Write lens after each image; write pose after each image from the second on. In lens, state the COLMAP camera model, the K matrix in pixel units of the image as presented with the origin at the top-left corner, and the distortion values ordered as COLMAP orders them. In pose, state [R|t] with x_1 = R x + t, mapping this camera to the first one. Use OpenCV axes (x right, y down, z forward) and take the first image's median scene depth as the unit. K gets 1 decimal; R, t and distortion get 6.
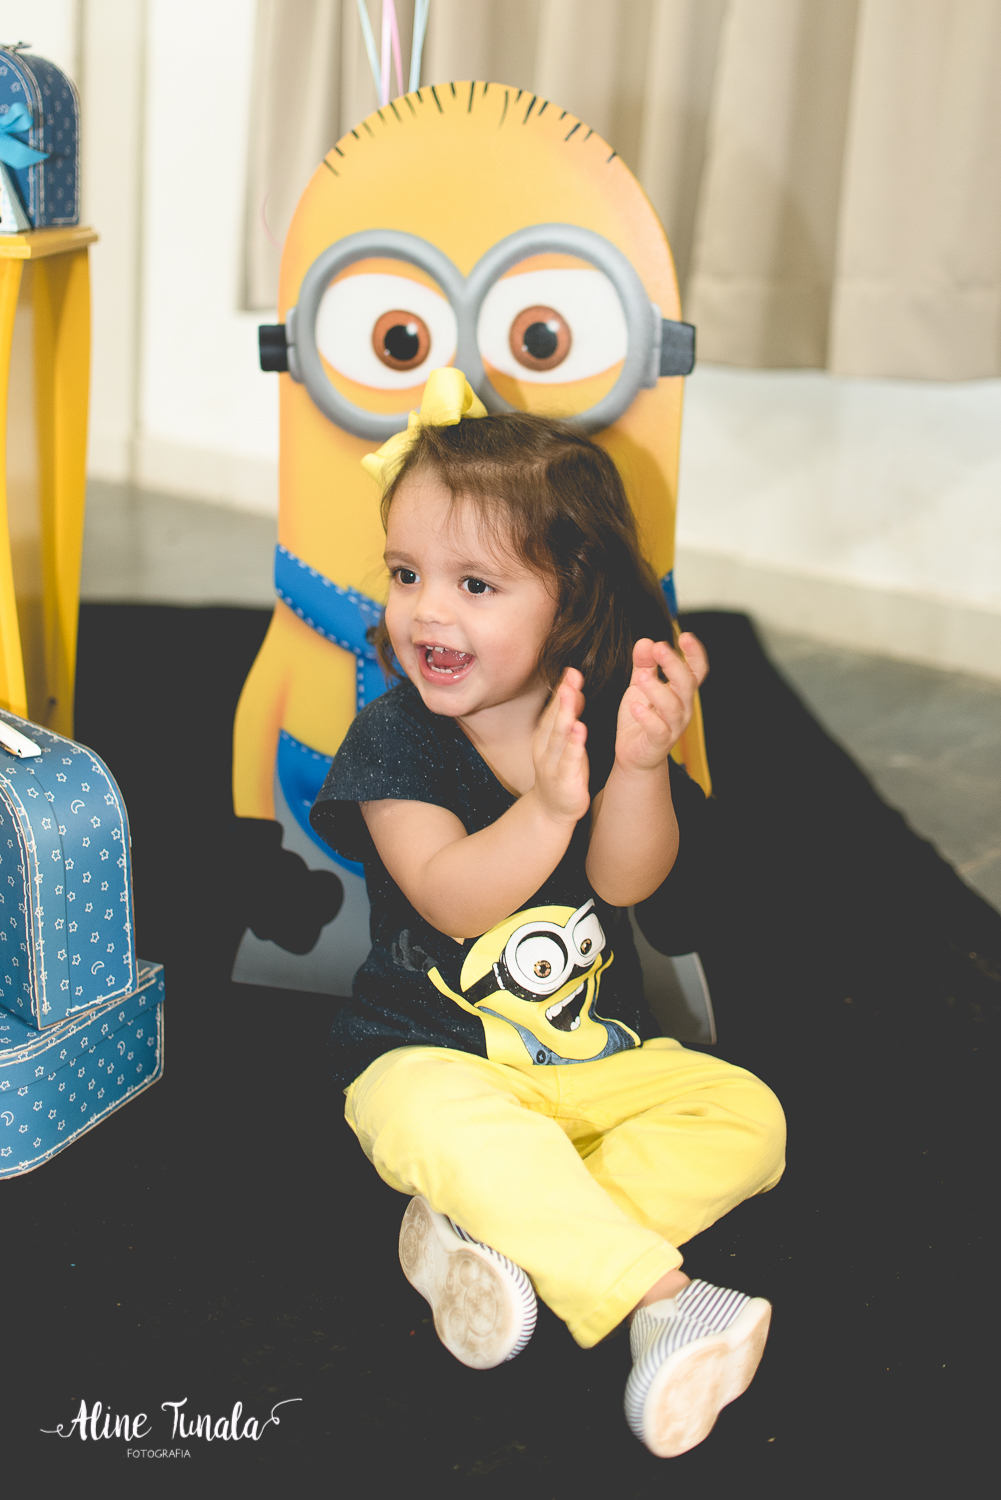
lens RADIAL K [[2322.9, 0, 325.3], [0, 2322.9, 750.1], [0, 0, 1]] dist [-0.116503, 0.000077]
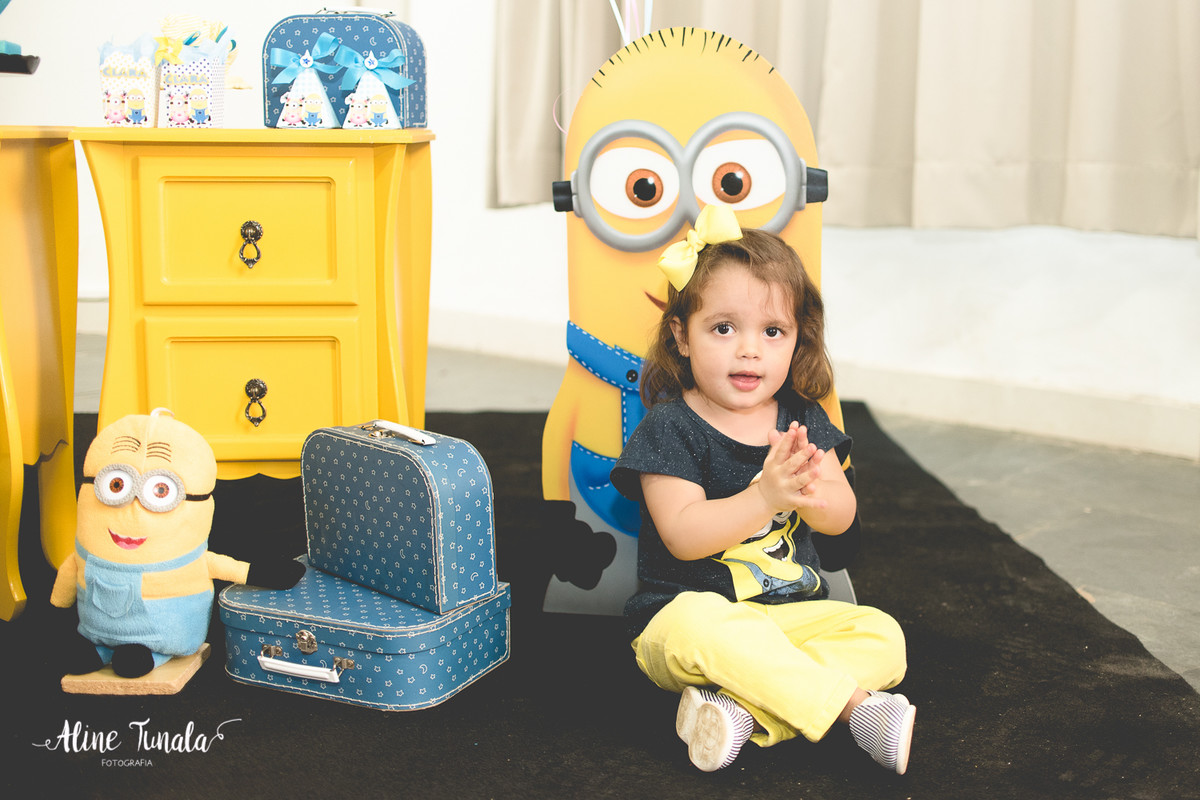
lens RADIAL K [[1858.3, 0, 600.0], [0, 1858.3, 400.0], [0, 0, 1]] dist [-0.116503, 0.000077]
pose [[0.998535, -0.033294, 0.042662, -0.059266], [0.037305, 0.994588, -0.096966, 0.095075], [-0.039202, 0.098416, 0.994373, -0.269679]]
